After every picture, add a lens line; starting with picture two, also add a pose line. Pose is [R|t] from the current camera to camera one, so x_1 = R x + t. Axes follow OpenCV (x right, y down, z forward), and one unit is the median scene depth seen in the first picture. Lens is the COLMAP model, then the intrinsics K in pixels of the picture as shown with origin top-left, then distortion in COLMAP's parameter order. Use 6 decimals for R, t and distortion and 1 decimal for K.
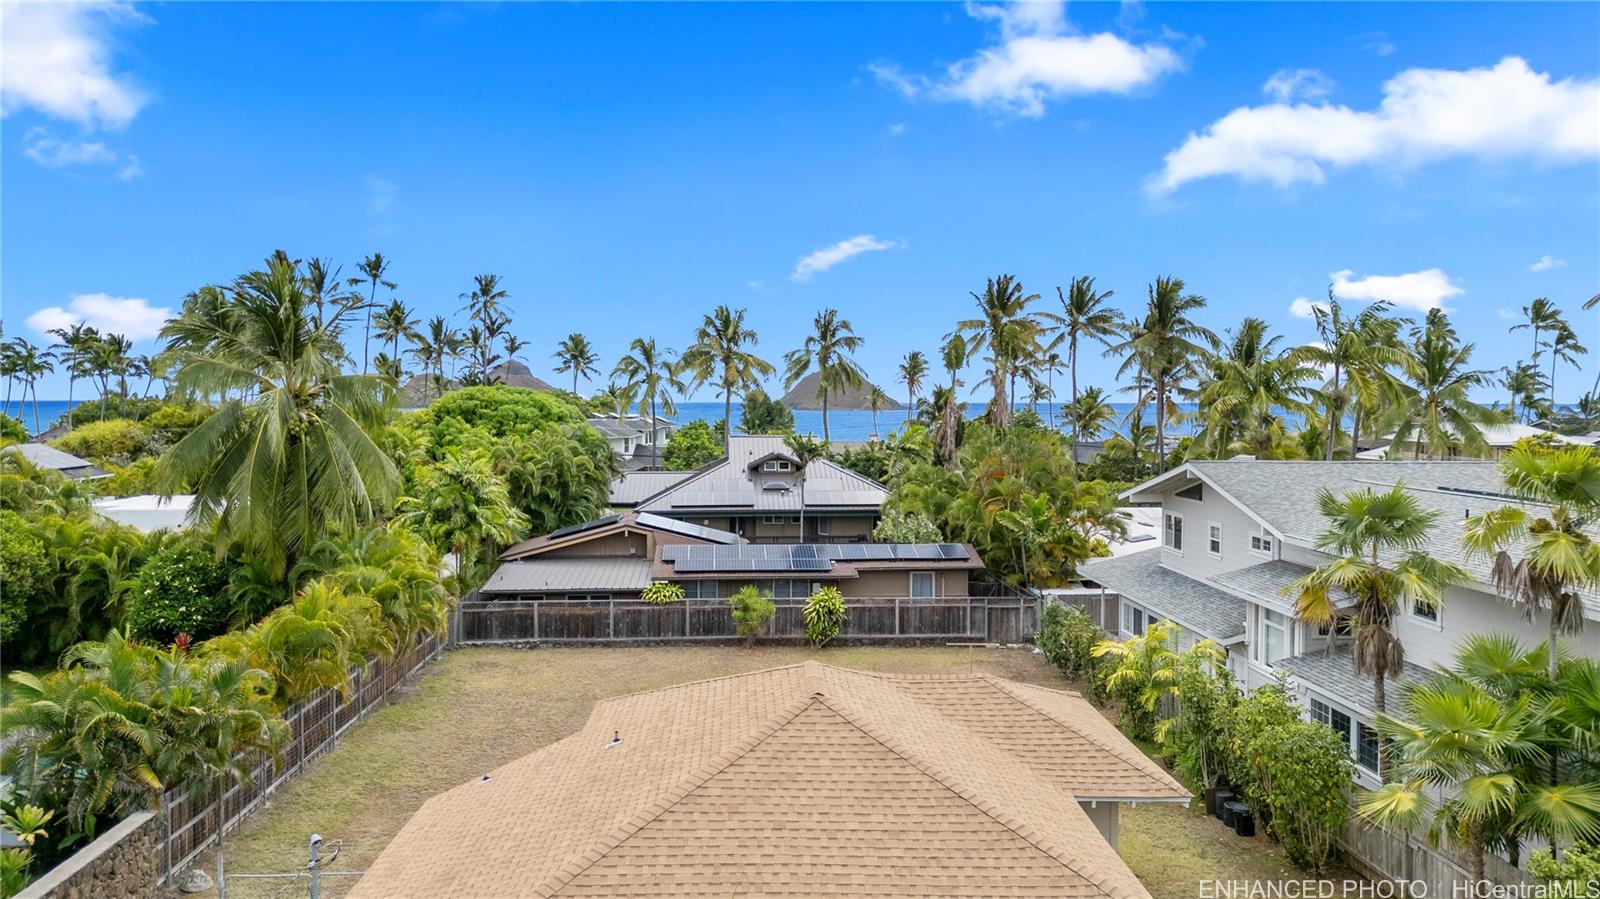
lens RADIAL K [[1075.2, 0, 800.0], [0, 1075.2, 449.5], [0, 0, 1]] dist [0.043123, -0.000851]
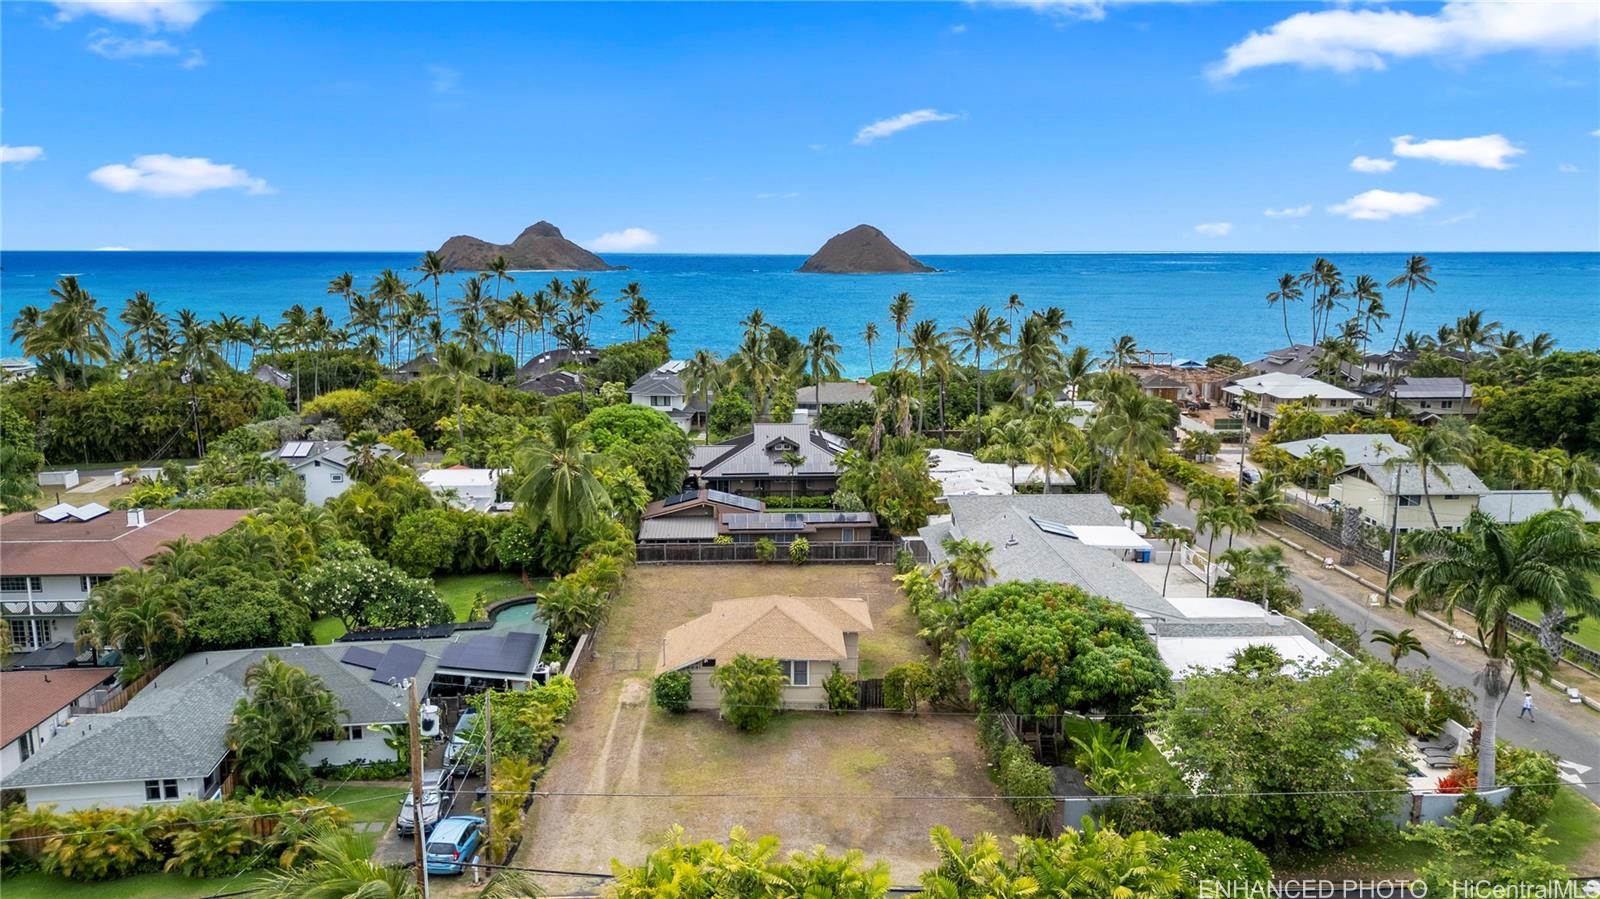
lens RADIAL K [[1056.1, 0, 800.0], [0, 1056.1, 449.5], [0, 0, 1]] dist [0.099162, 0.000876]
pose [[0.999677, 0.000142, -0.025397, 0.073183], [0.003313, 0.990713, 0.135932, -0.314141], [0.025181, -0.135973, 0.990393, -1.000043]]
